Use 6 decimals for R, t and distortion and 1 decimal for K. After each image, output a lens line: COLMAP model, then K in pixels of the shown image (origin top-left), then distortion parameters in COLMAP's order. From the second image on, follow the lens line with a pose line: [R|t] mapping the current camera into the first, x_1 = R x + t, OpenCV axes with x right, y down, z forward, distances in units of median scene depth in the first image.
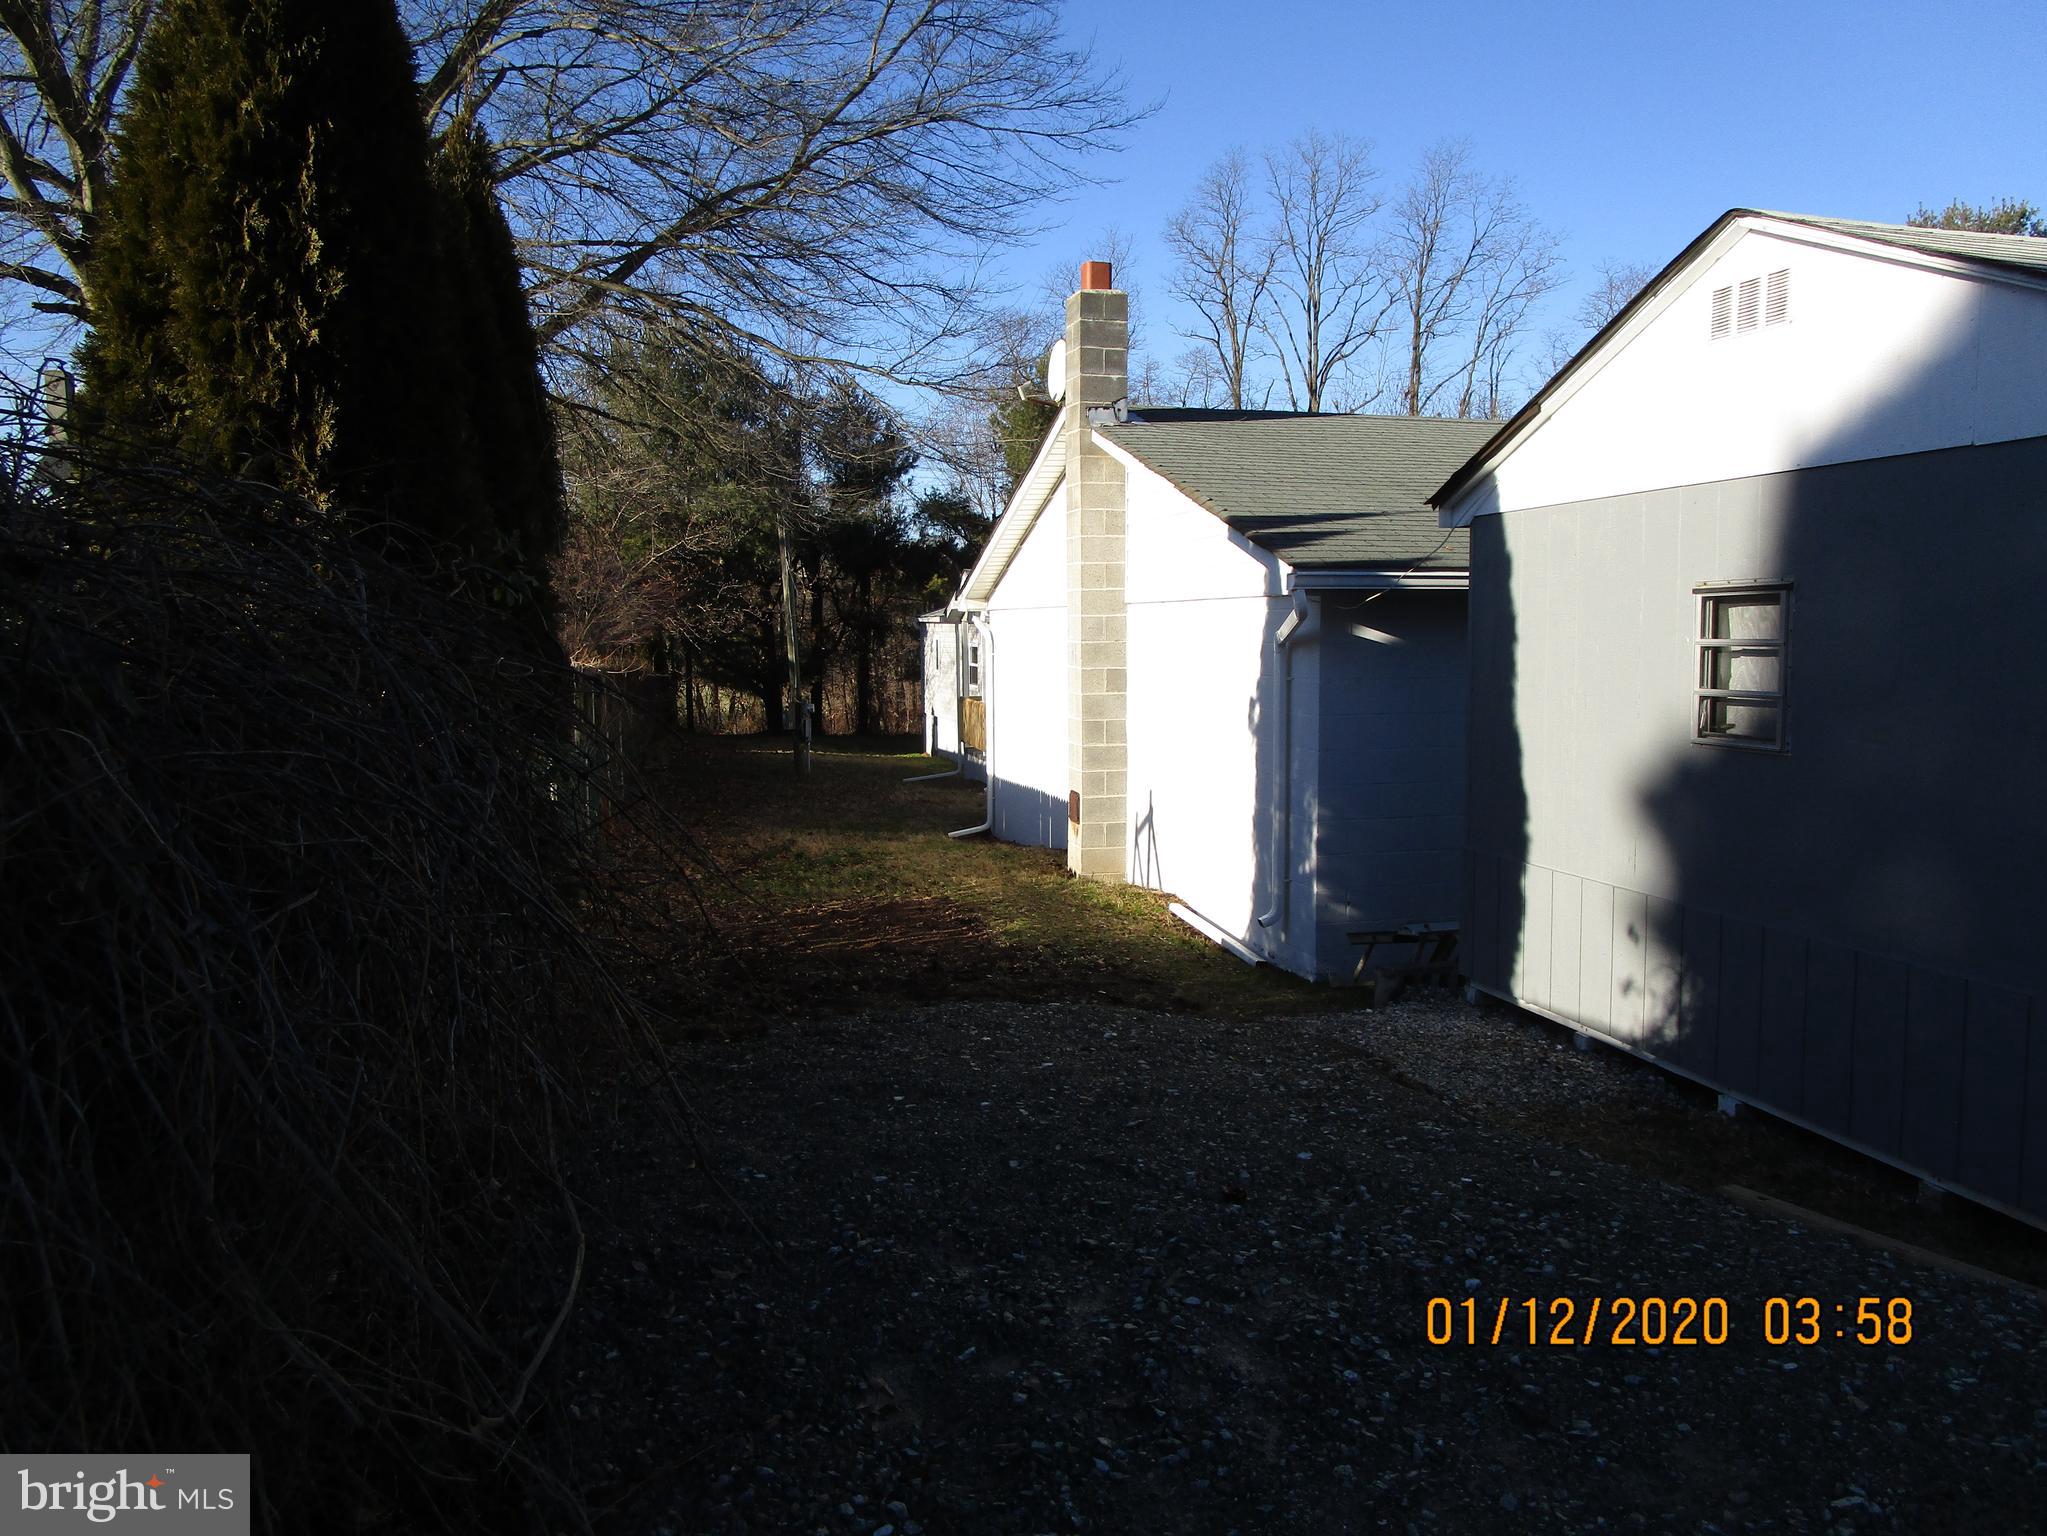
lens RADIAL K [[1455.3, 0, 1014.3], [0, 1455.3, 783.1], [0, 0, 1]] dist [-0.022401, 0.004881]
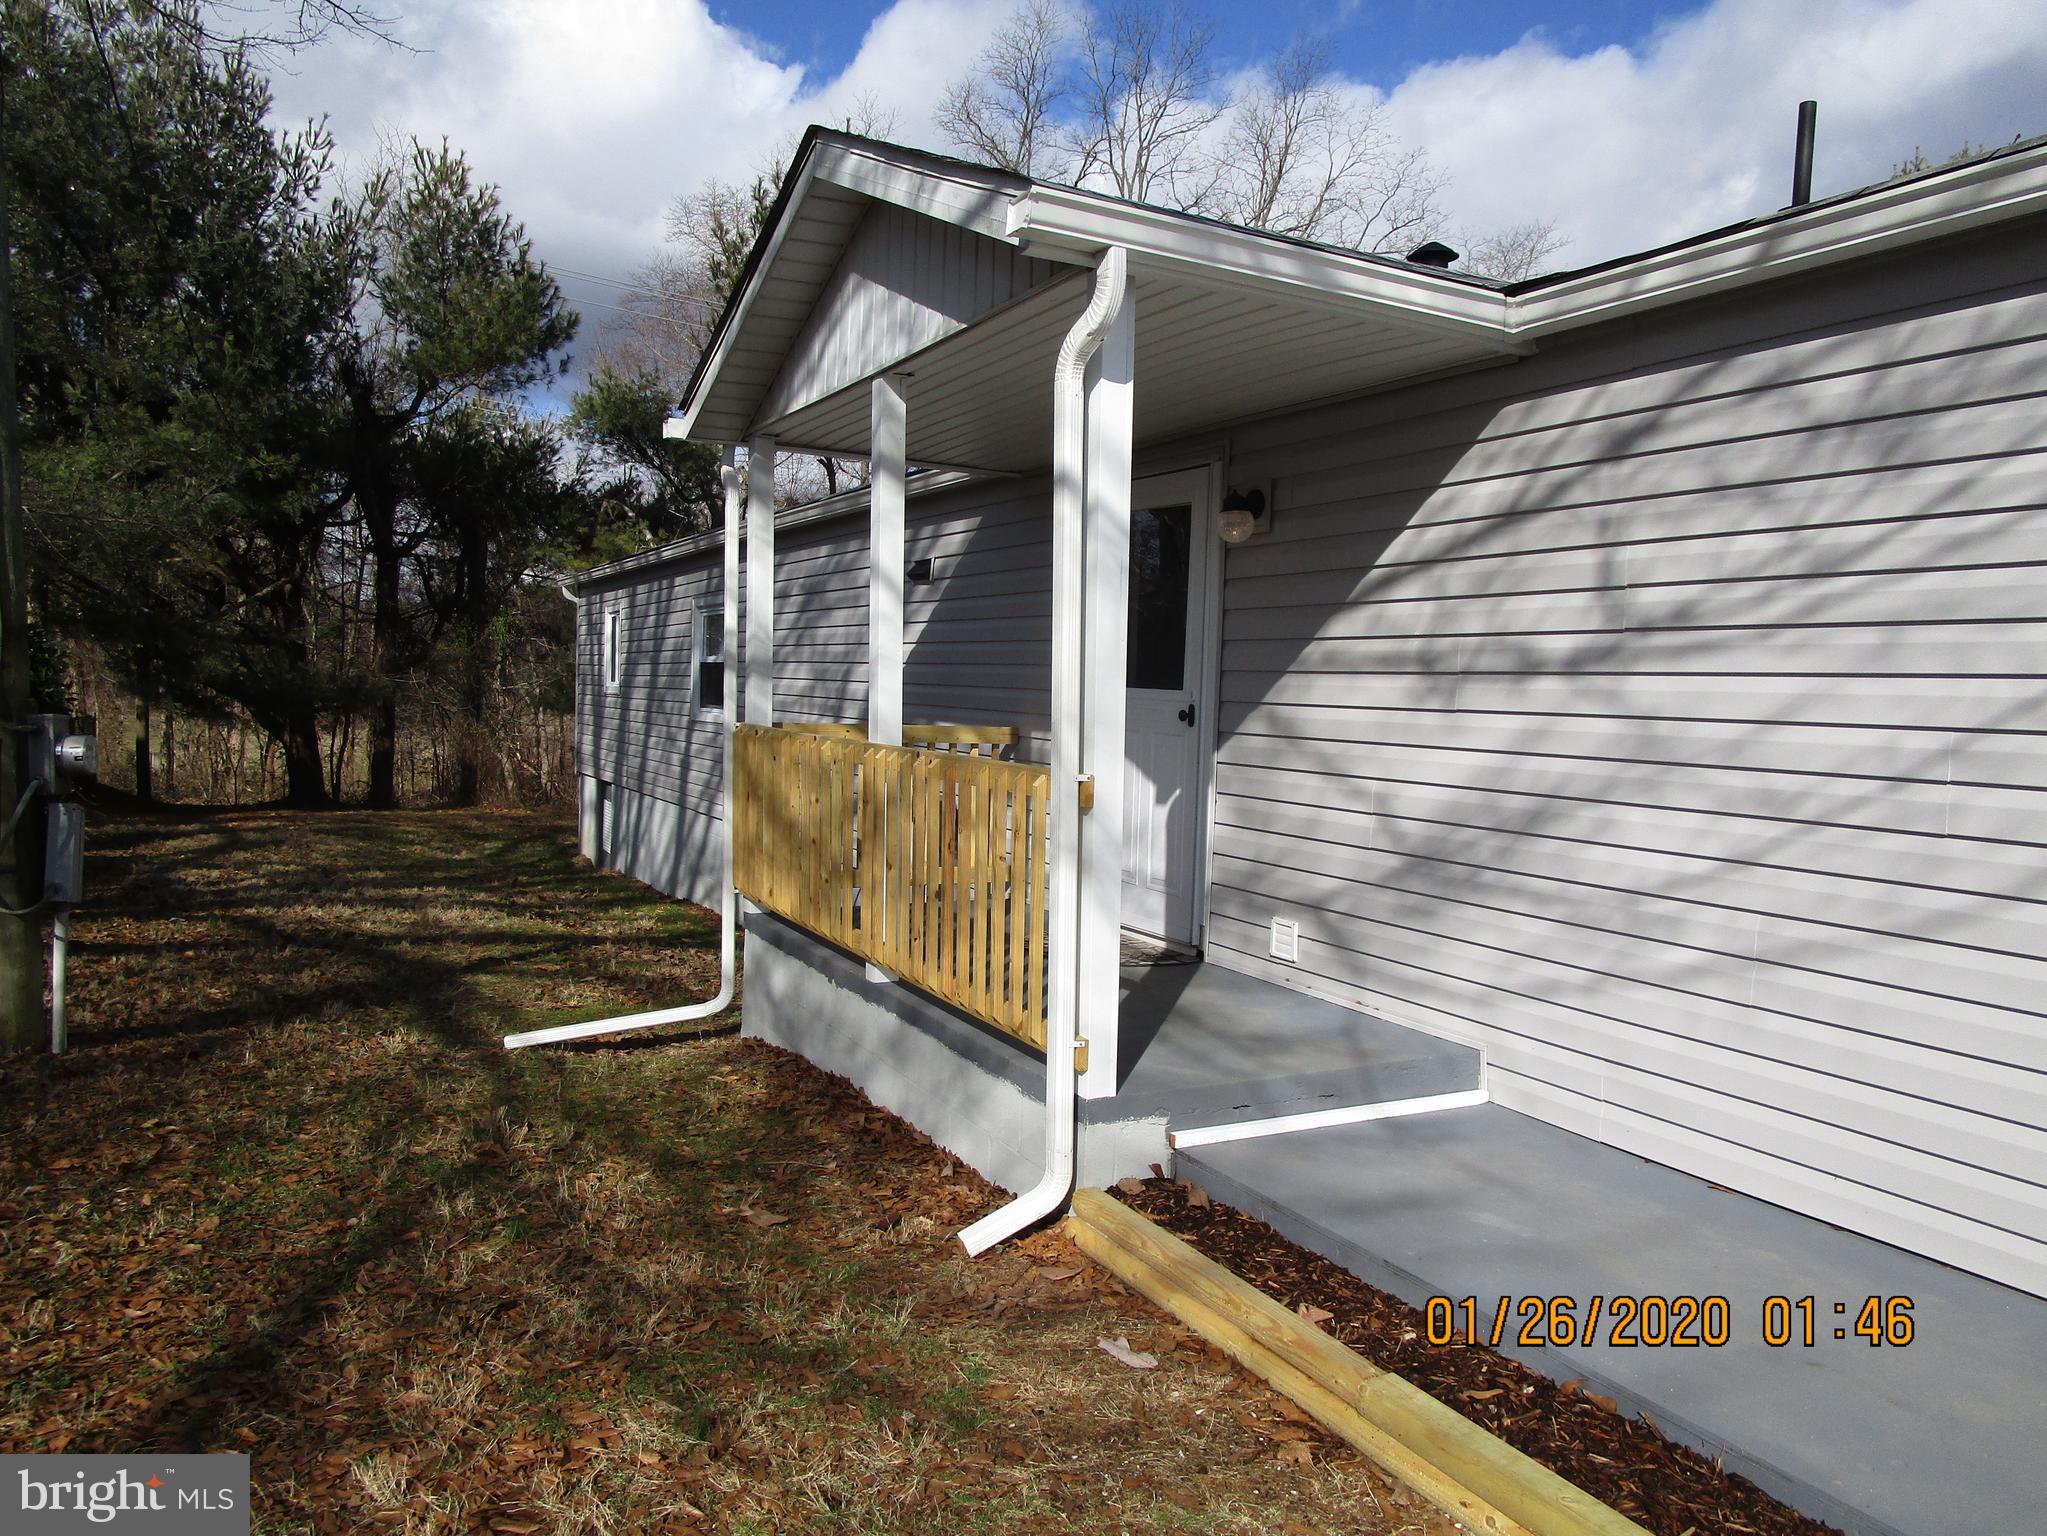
lens RADIAL K [[1477.9, 0, 1023.5], [0, 1477.9, 768.0], [0, 0, 1]] dist [-0.032671, 0.004465]
pose [[0.971850, 0.019300, 0.234807, -0.025290], [-0.006886, 0.998540, -0.053578, -0.017778], [-0.235498, 0.050453, 0.970564, 0.363128]]
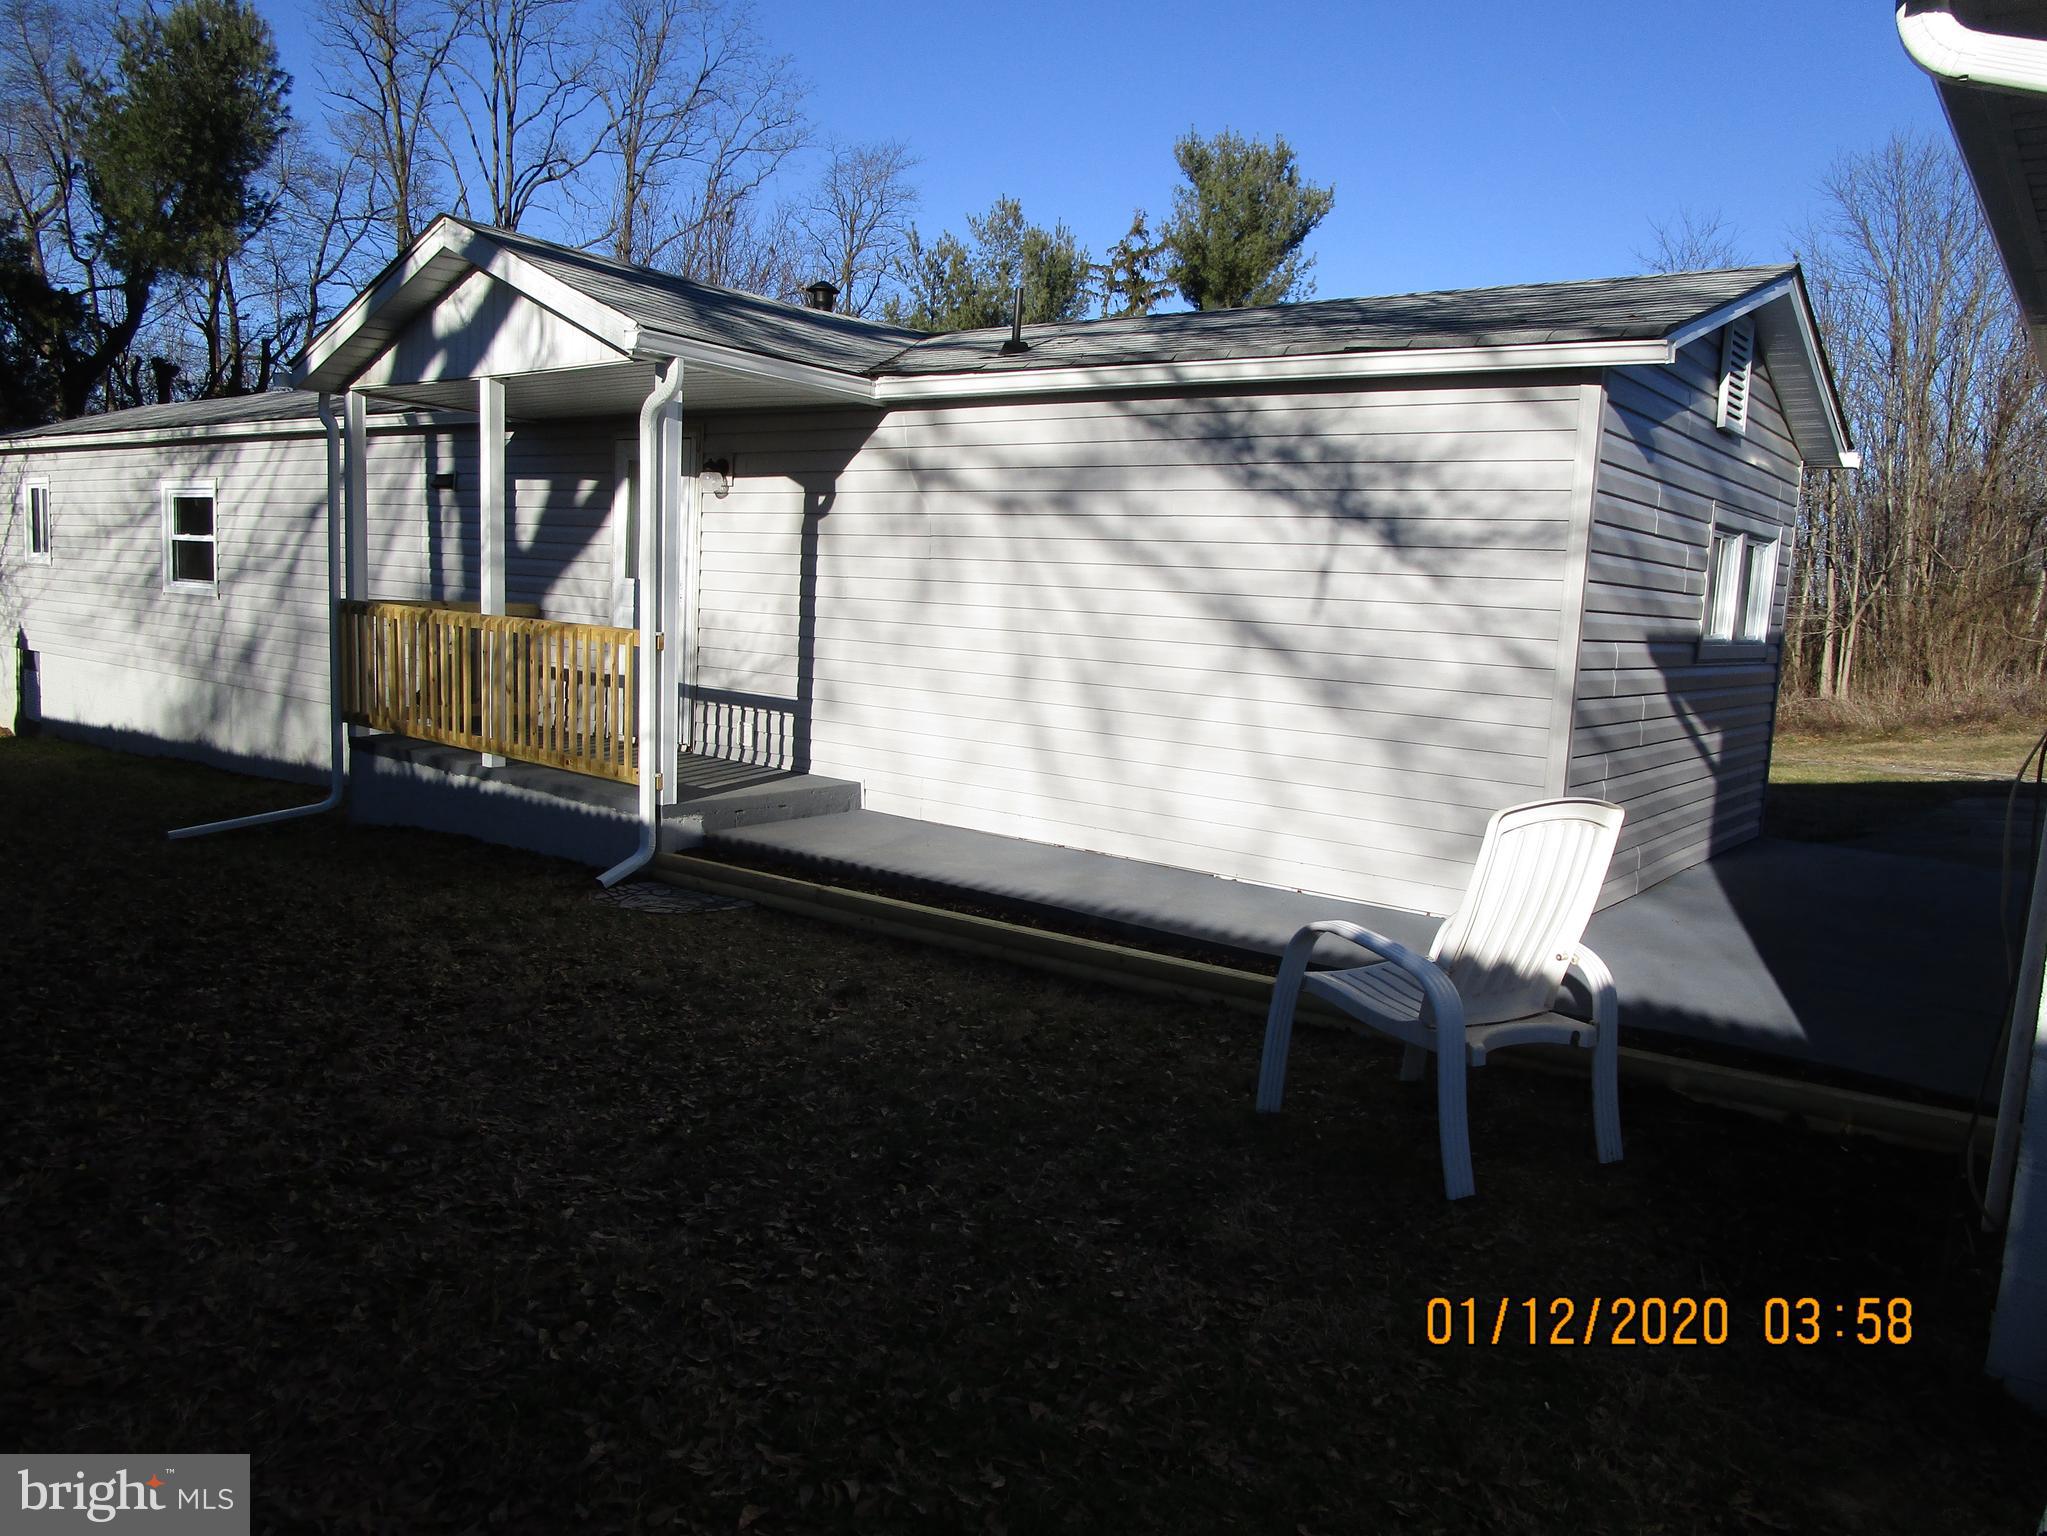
lens RADIAL K [[1456.9, 0, 1015.5], [0, 1456.9, 773.0], [0, 0, 1]] dist [-0.021449, 0.004846]
pose [[0.793954, -0.035493, 0.606941, -0.062589], [0.014946, 0.999132, 0.038876, -0.012934], [-0.607795, -0.021795, 0.793795, 0.303640]]
